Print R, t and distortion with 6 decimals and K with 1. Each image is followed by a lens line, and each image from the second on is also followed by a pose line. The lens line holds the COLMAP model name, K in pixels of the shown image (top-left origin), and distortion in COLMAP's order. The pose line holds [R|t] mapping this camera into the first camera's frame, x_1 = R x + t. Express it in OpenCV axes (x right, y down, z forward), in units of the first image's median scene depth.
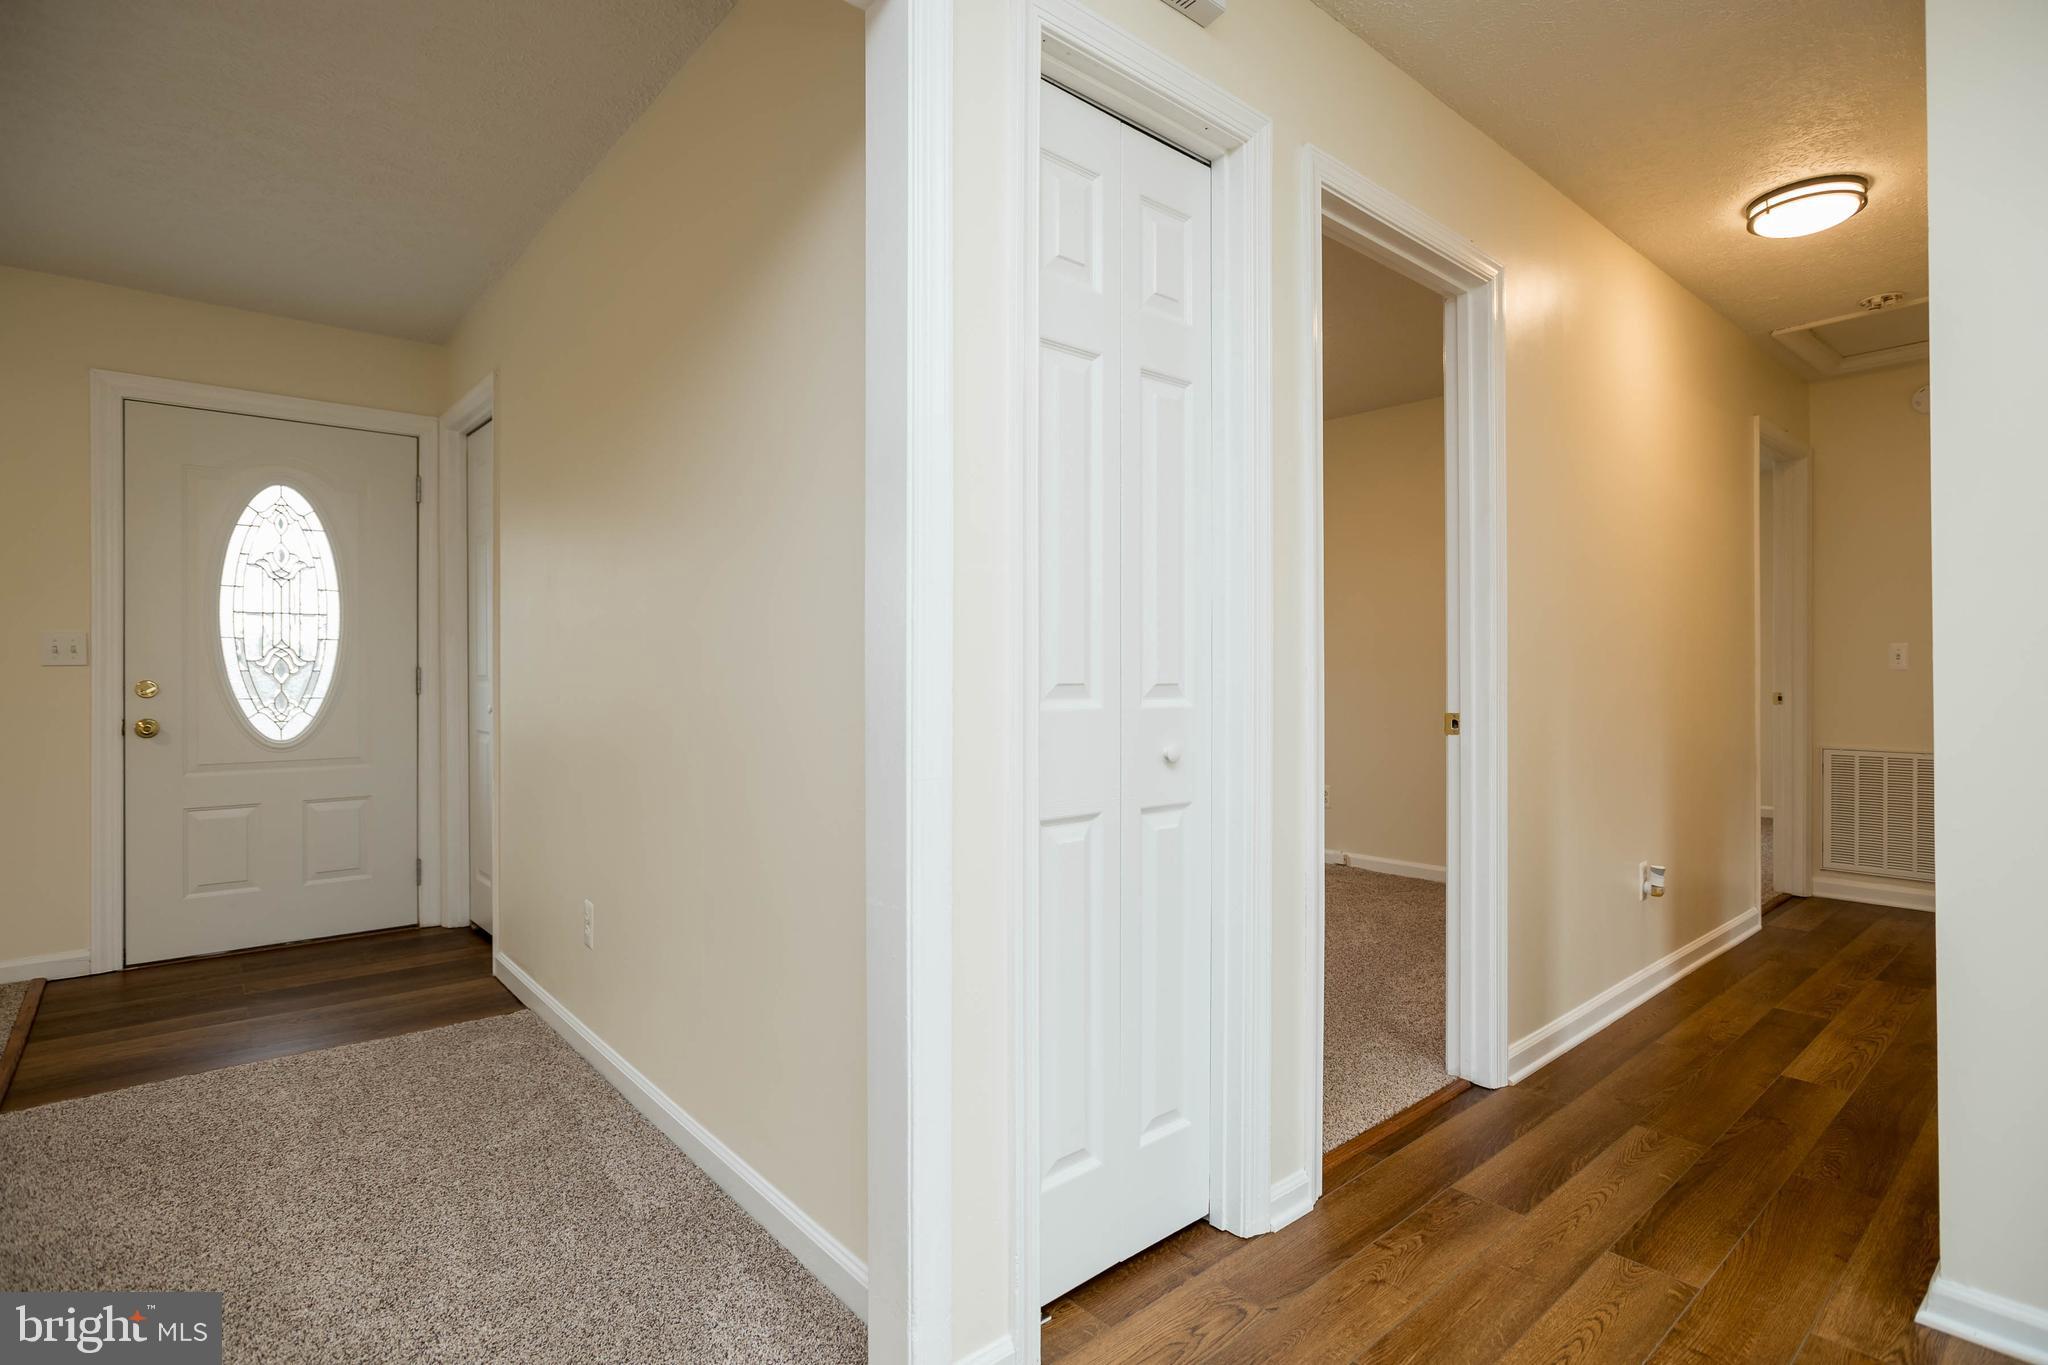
lens RADIAL K [[1015.7, 0, 1038.7], [0, 1015.7, 662.0], [0, 0, 1]] dist [-0.051010, 0.026762]
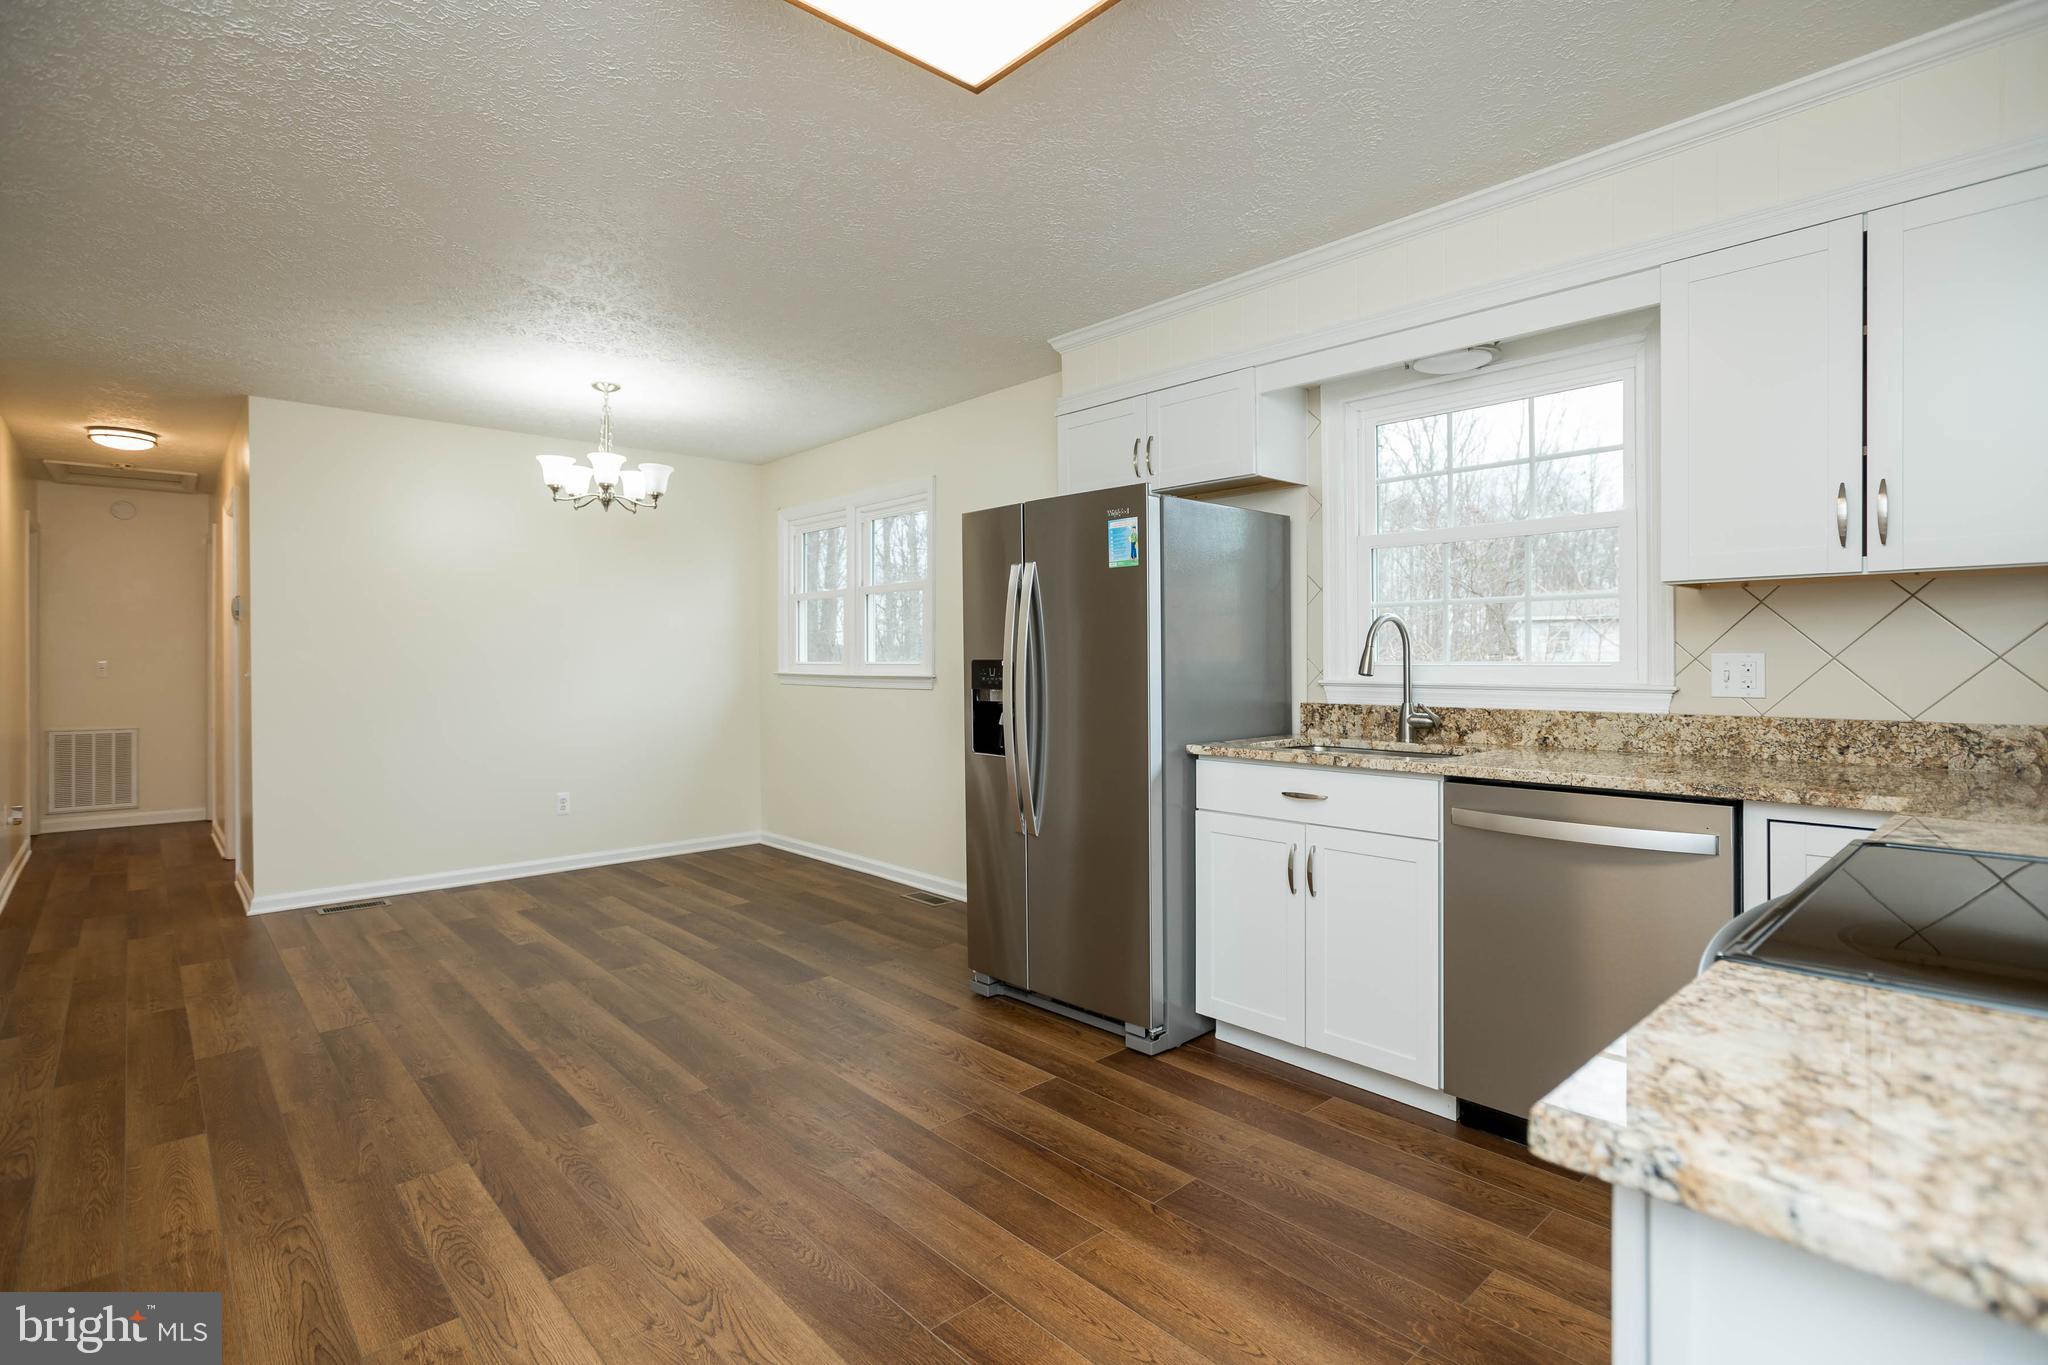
lens RADIAL K [[981.7, 0, 1029.5], [0, 981.7, 670.0], [0, 0, 1]] dist [-0.017904, 0.012189]
pose [[-0.029636, -0.010866, 0.999502, -1.166059], [-0.010483, 0.999889, 0.010560, -0.059166], [-0.999506, -0.010165, -0.029746, -0.684993]]
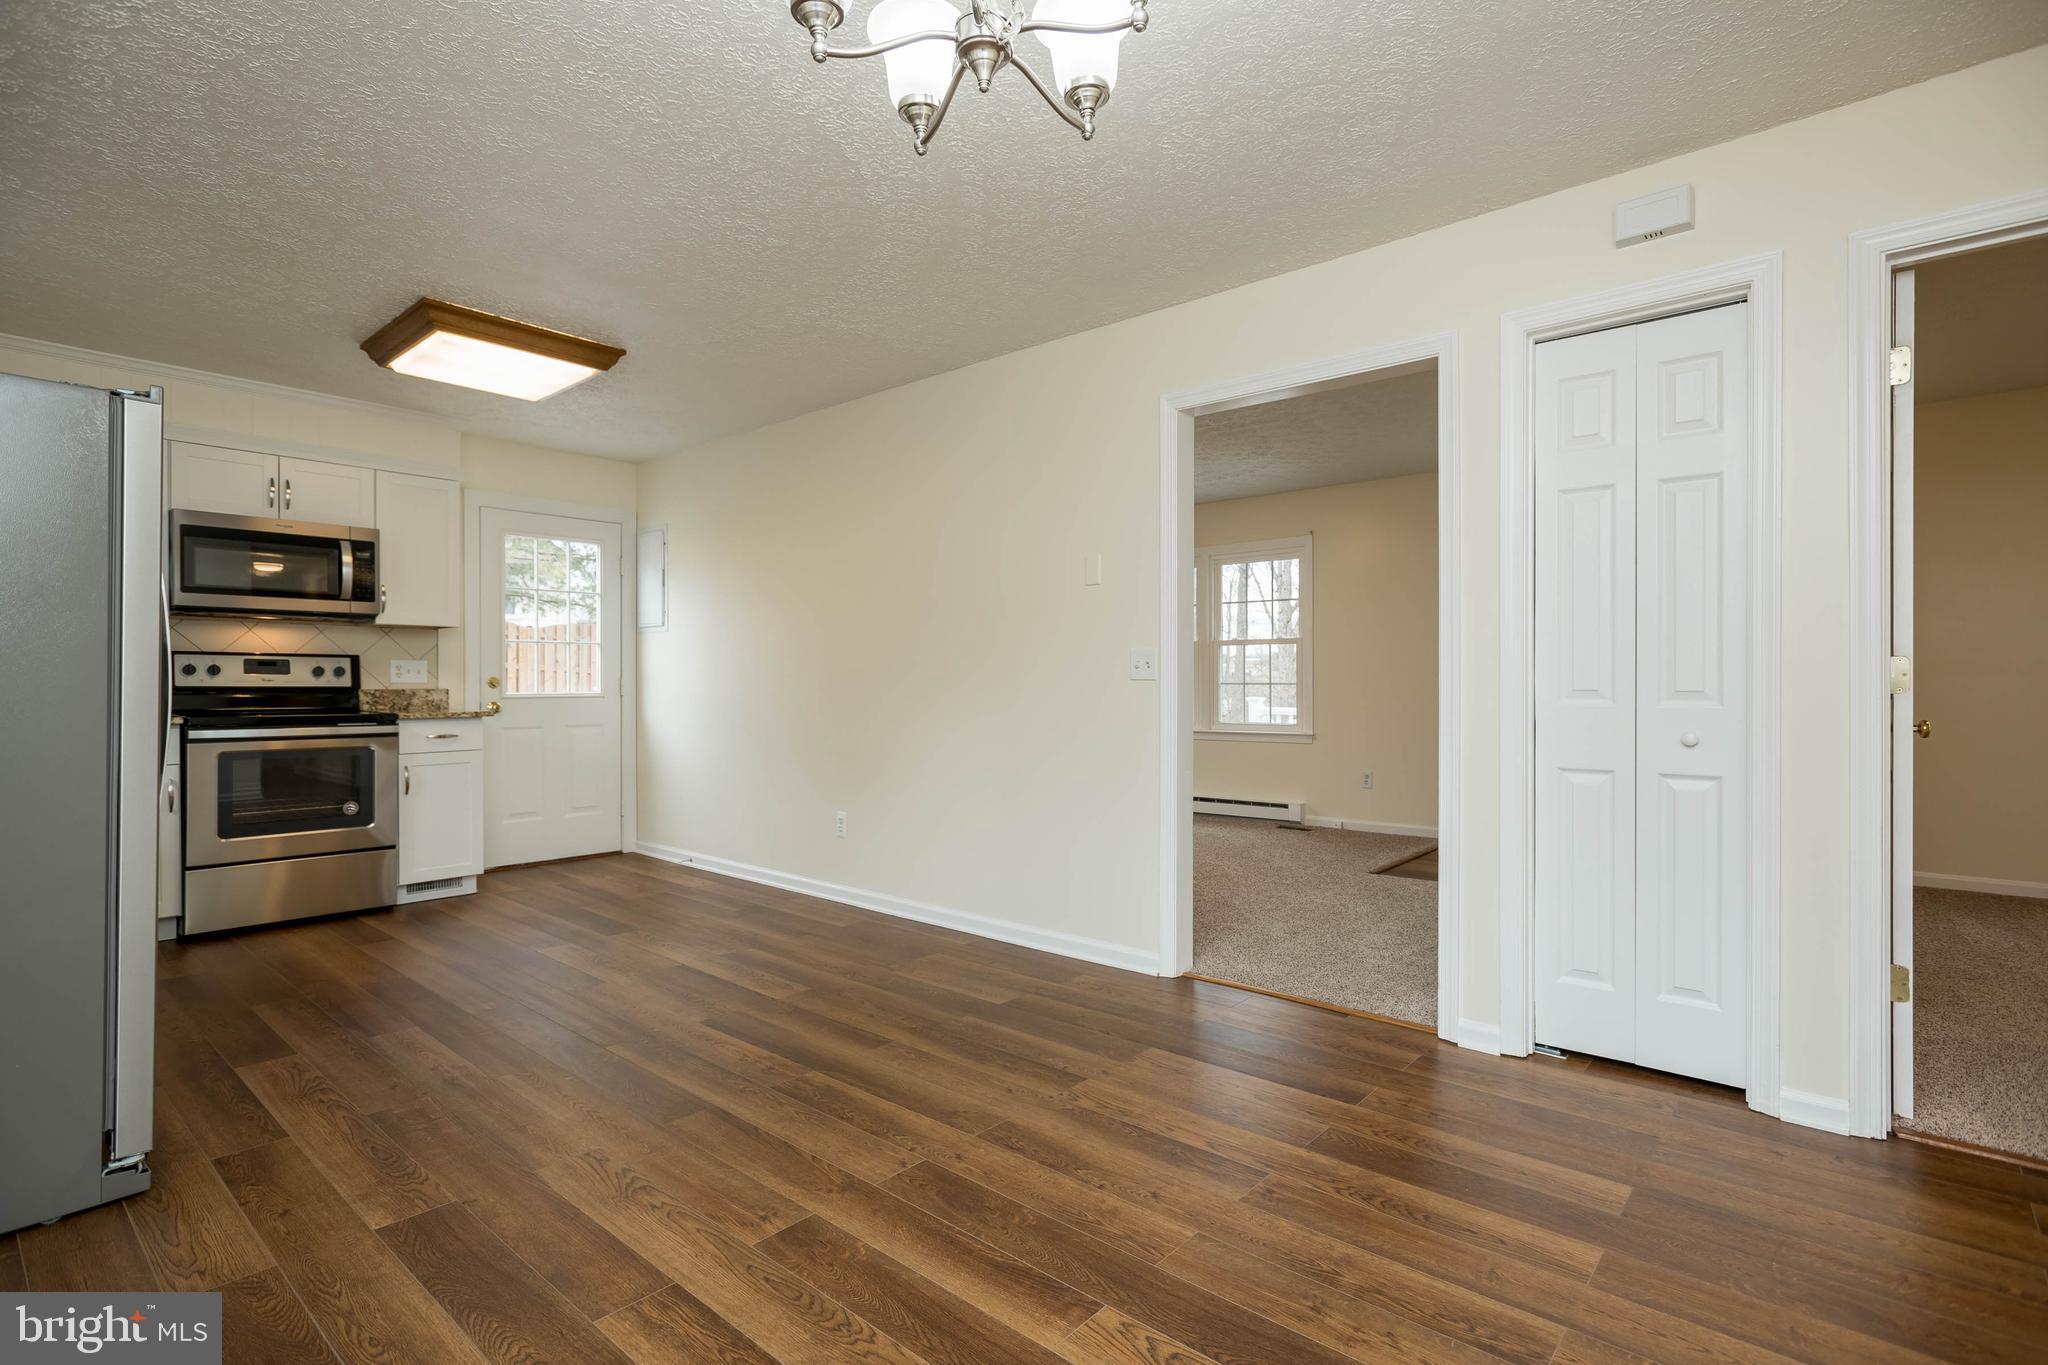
lens RADIAL K [[981.7, 0, 1029.5], [0, 981.7, 670.0], [0, 0, 1]] dist [-0.017904, 0.012189]
pose [[0.142141, -0.012724, -0.989765, 0.914617], [0.014665, 0.999835, -0.010747, -0.009178], [0.989738, -0.012987, 0.142304, -0.093144]]
